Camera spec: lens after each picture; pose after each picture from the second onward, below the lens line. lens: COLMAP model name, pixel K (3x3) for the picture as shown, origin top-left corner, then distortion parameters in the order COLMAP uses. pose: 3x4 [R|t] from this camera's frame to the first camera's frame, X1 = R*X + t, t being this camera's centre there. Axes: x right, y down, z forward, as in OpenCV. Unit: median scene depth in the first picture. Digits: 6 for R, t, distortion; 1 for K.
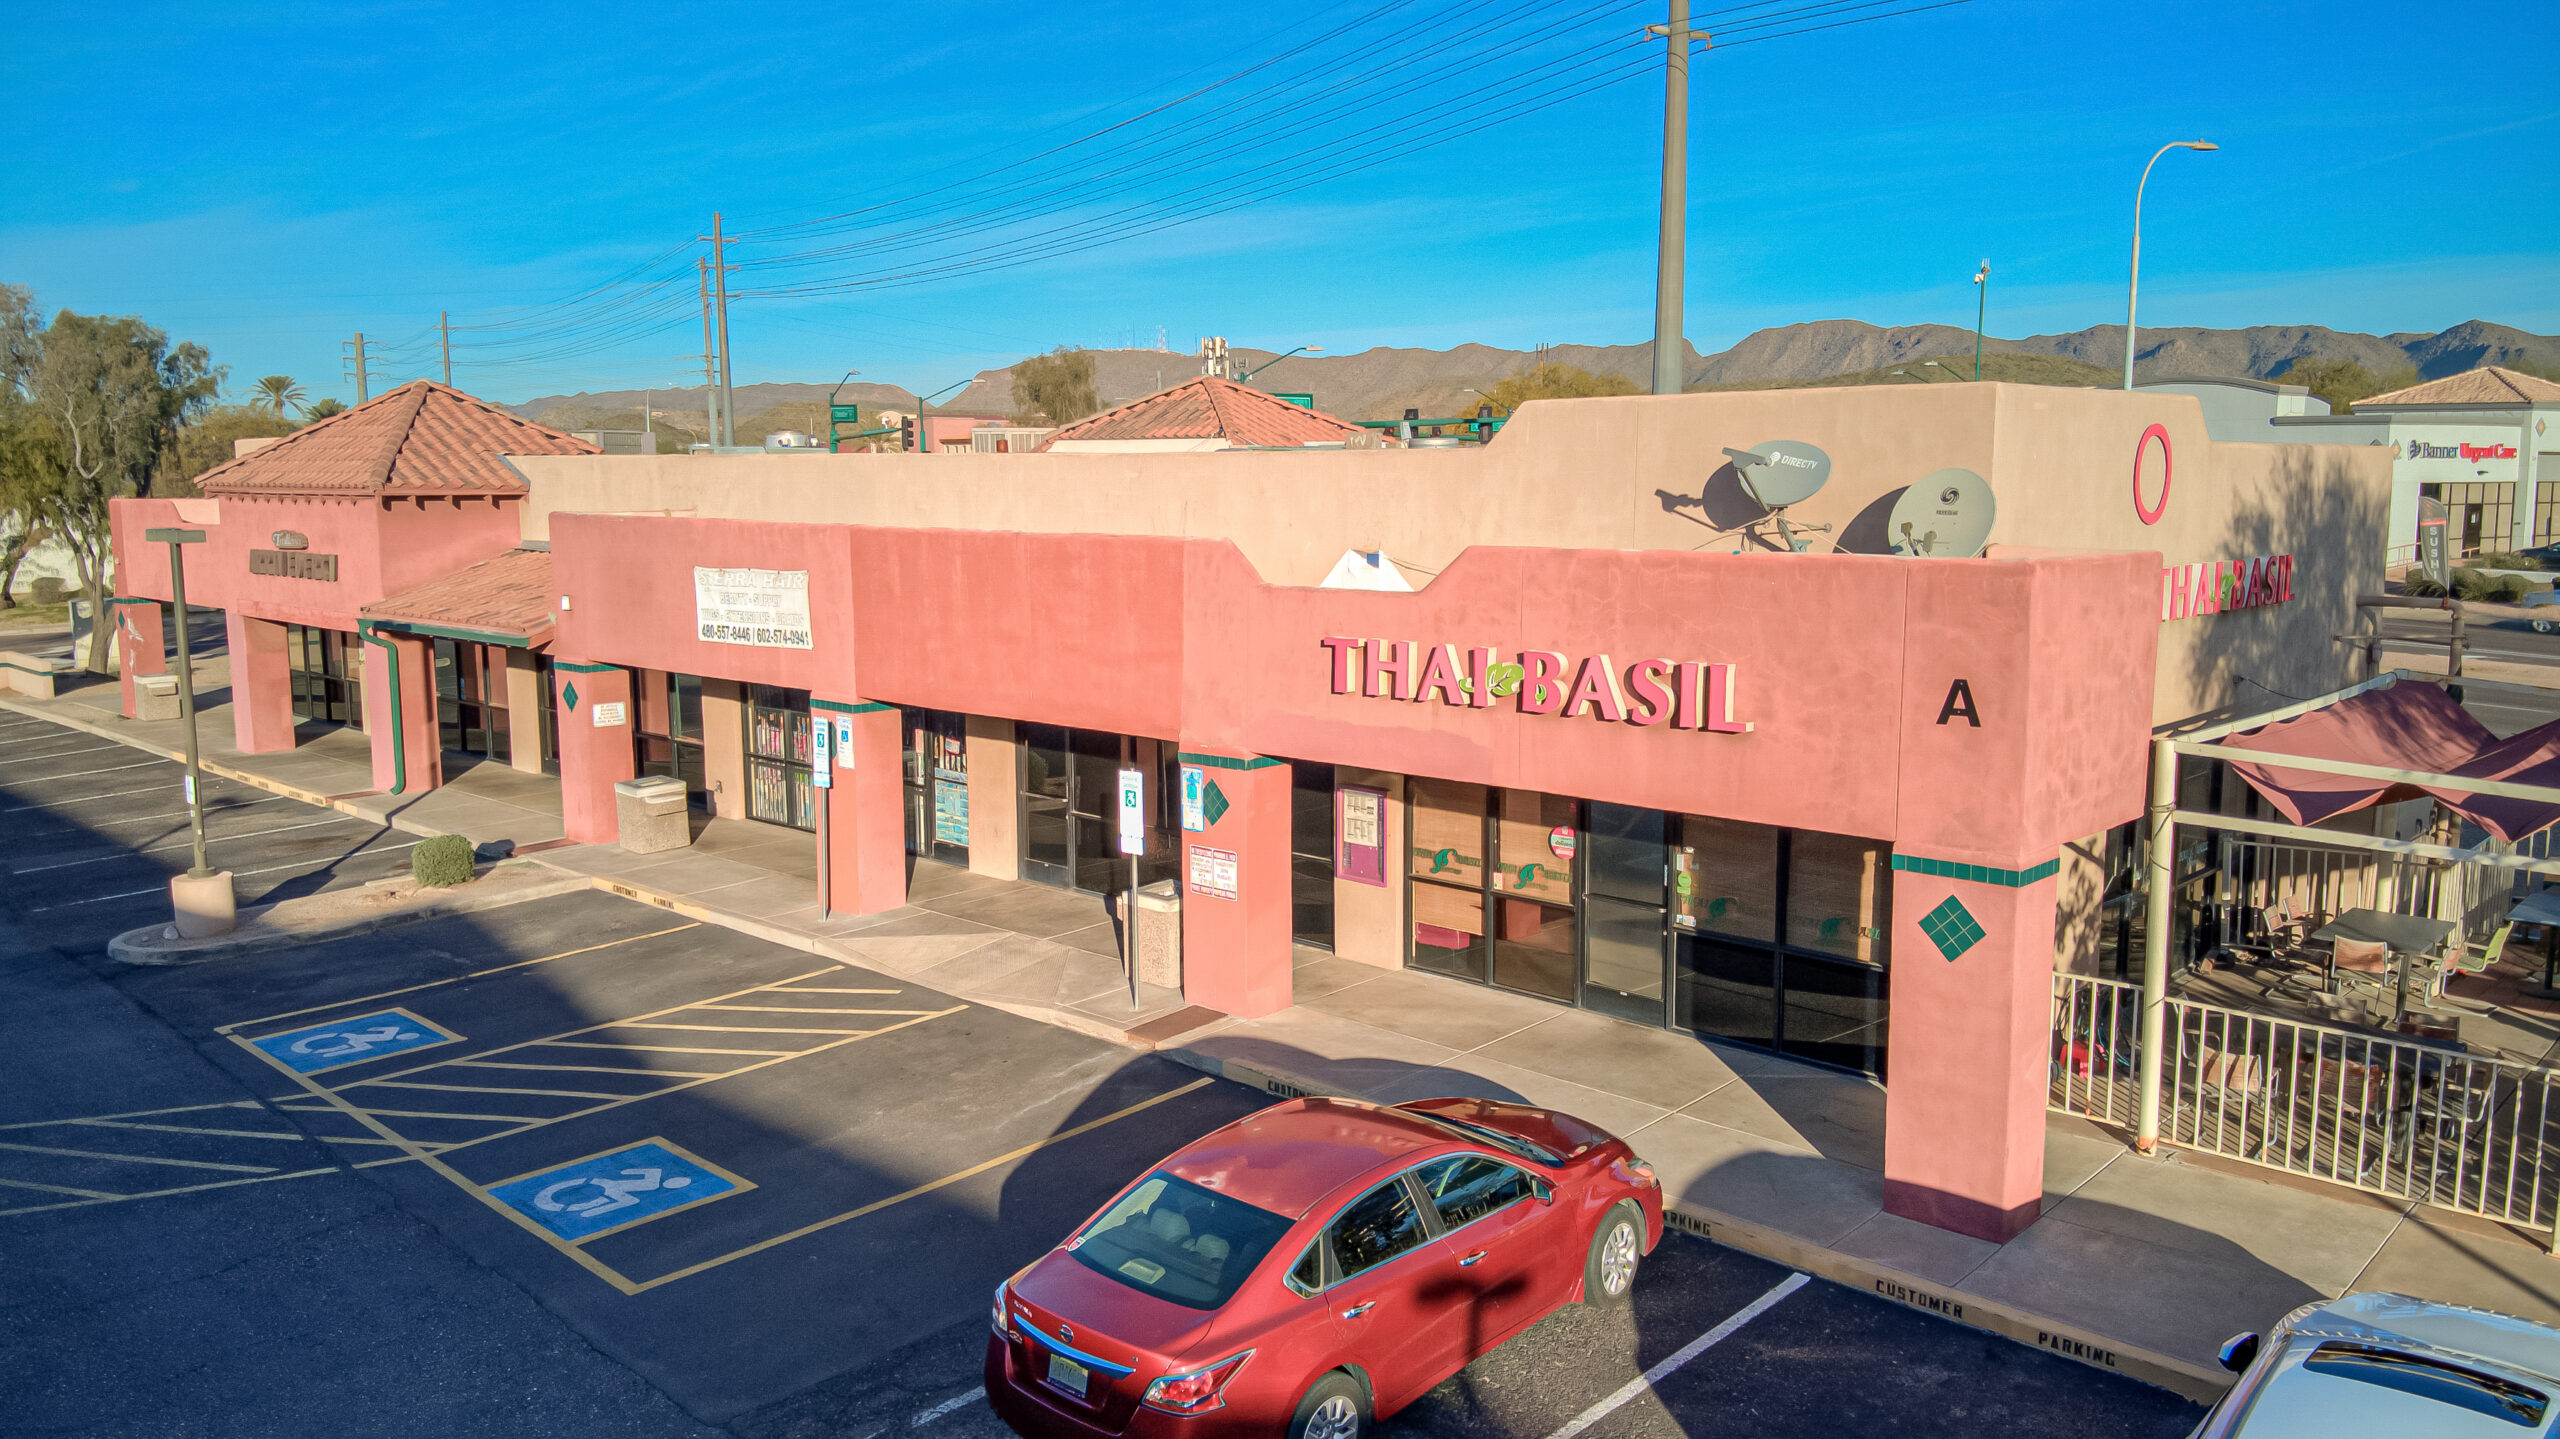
lens RADIAL K [[1875.5, 0, 1282.4], [0, 1875.5, 715.5], [0, 0, 1]] dist [0.023520, -0.002980]
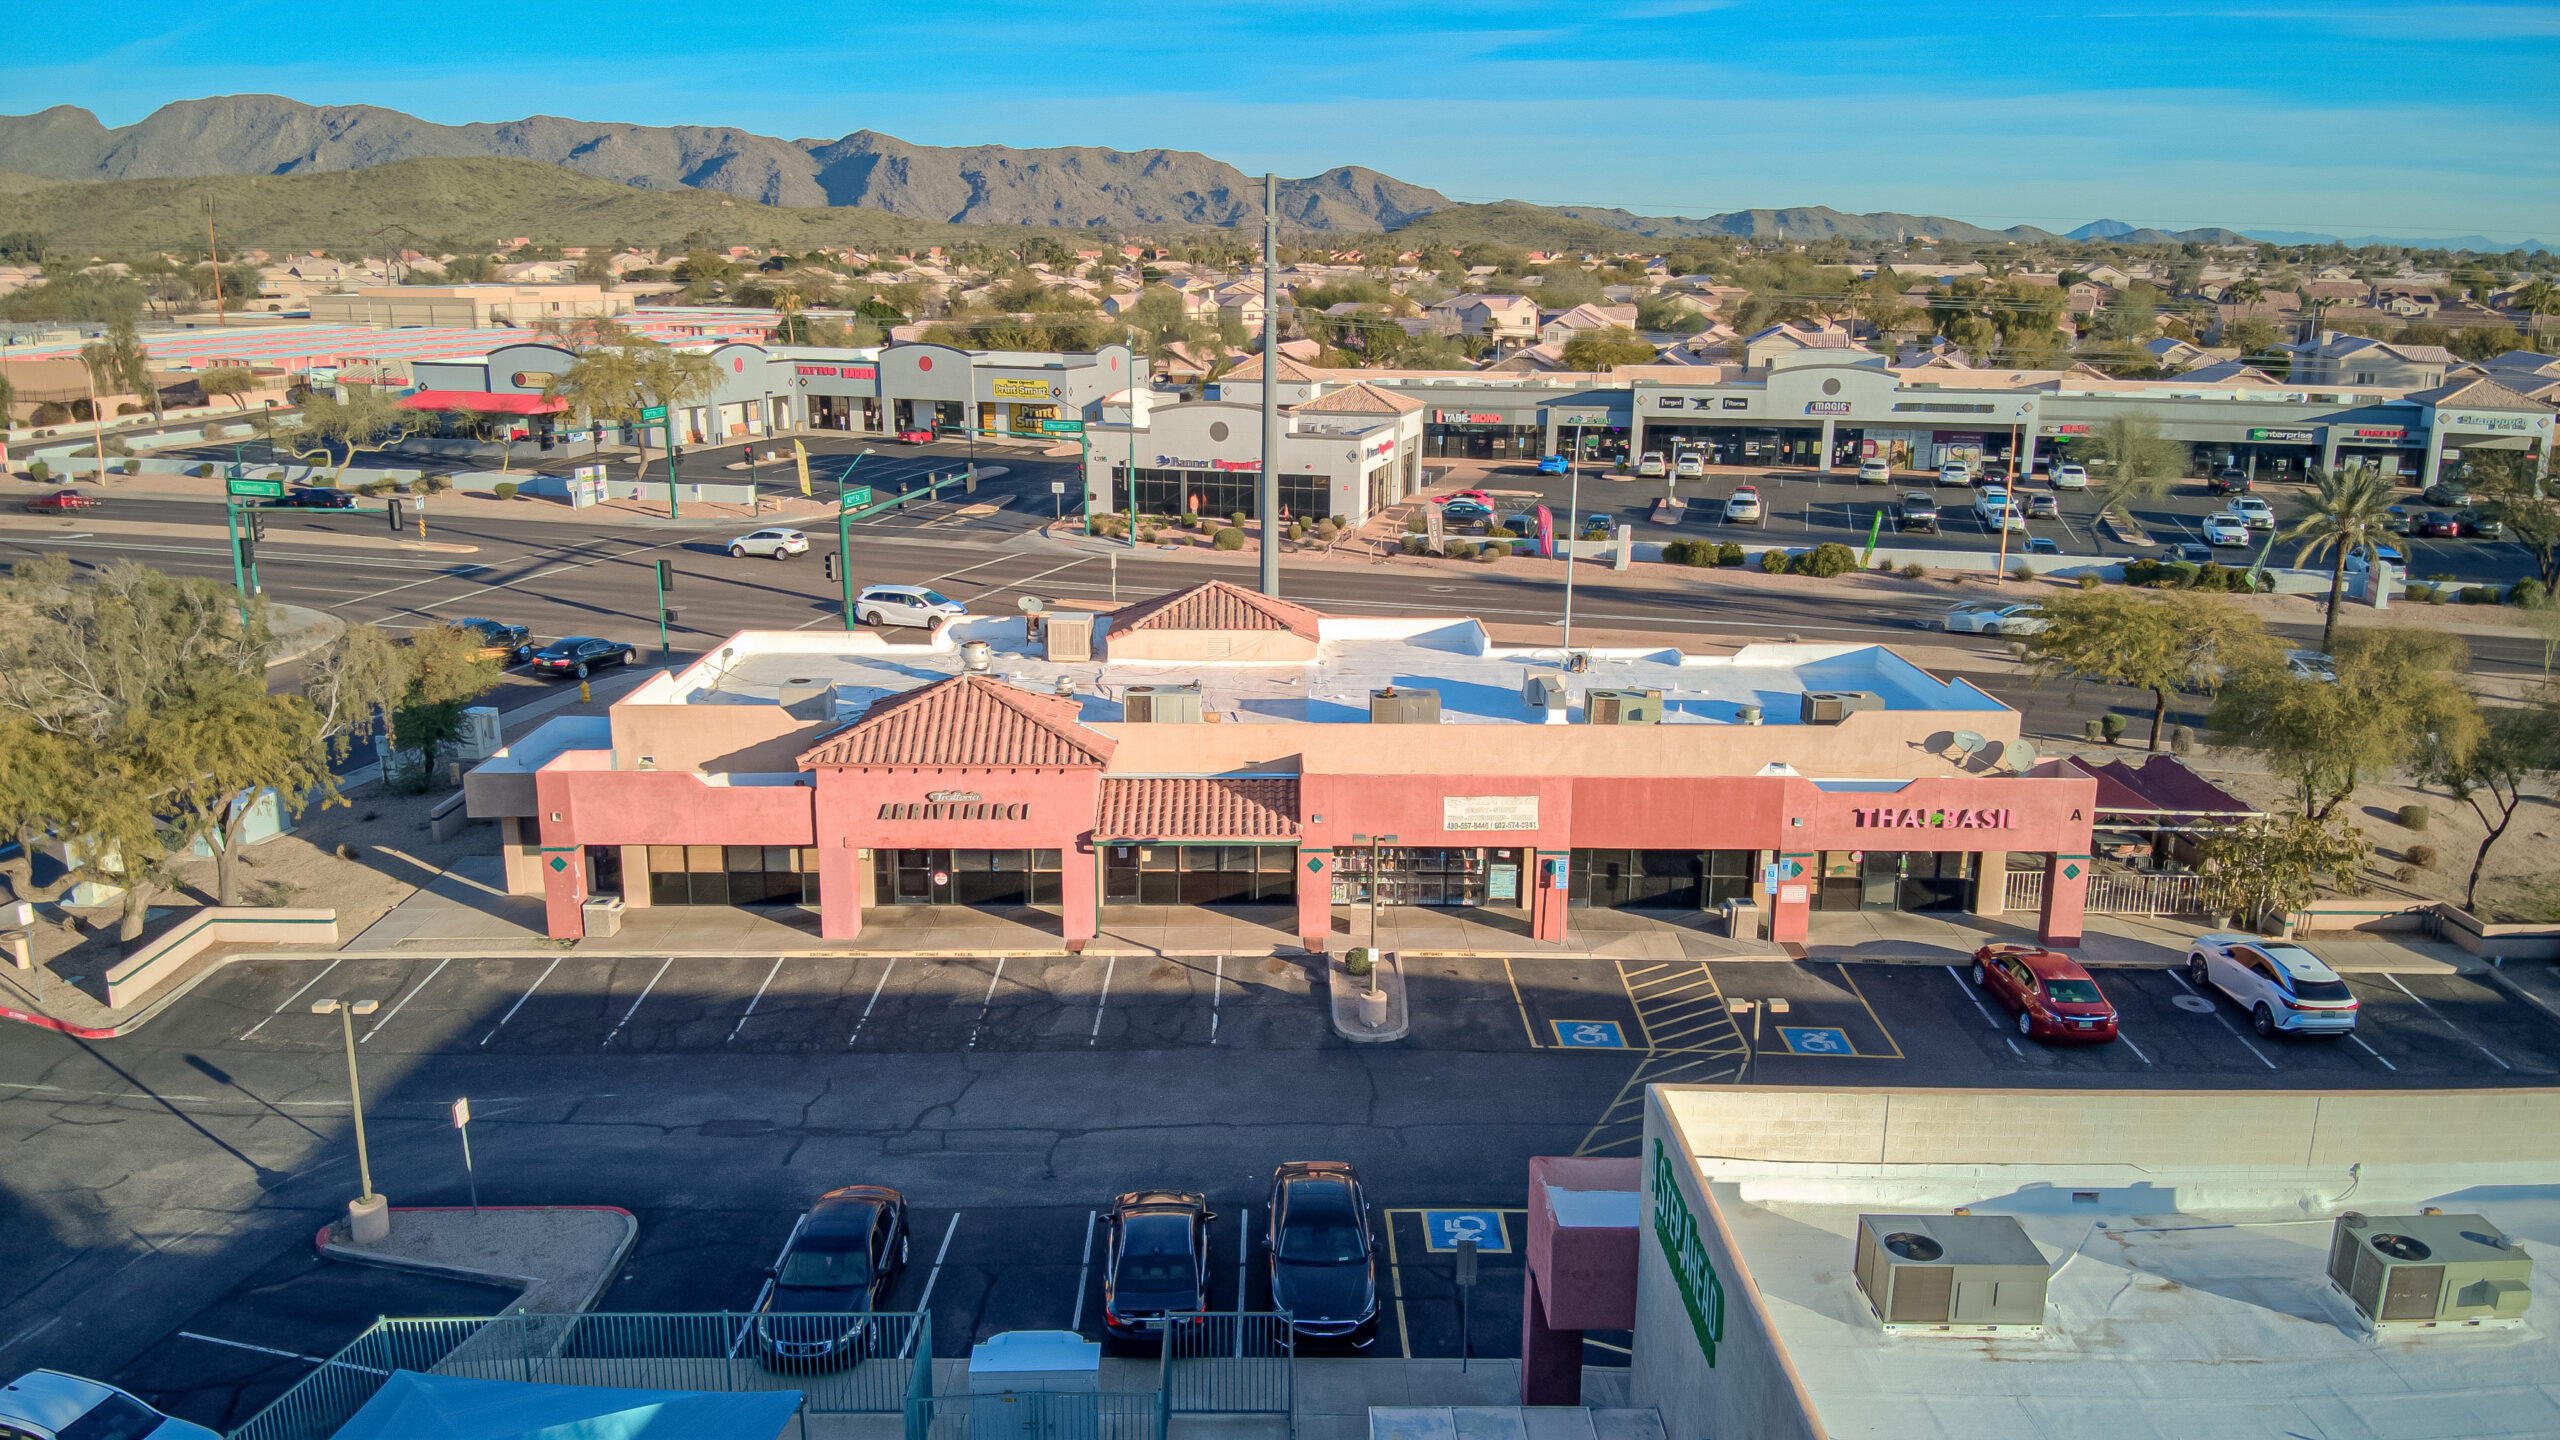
lens RADIAL K [[1875.5, 0, 1277.7], [0, 1875.5, 722.3], [0, 0, 1]] dist [0.023520, -0.002980]
pose [[0.722323, -0.153642, 0.674273, -2.296064], [0.079255, 0.986976, 0.139993, -0.582967], [-0.687000, -0.047680, 0.725092, -0.455001]]
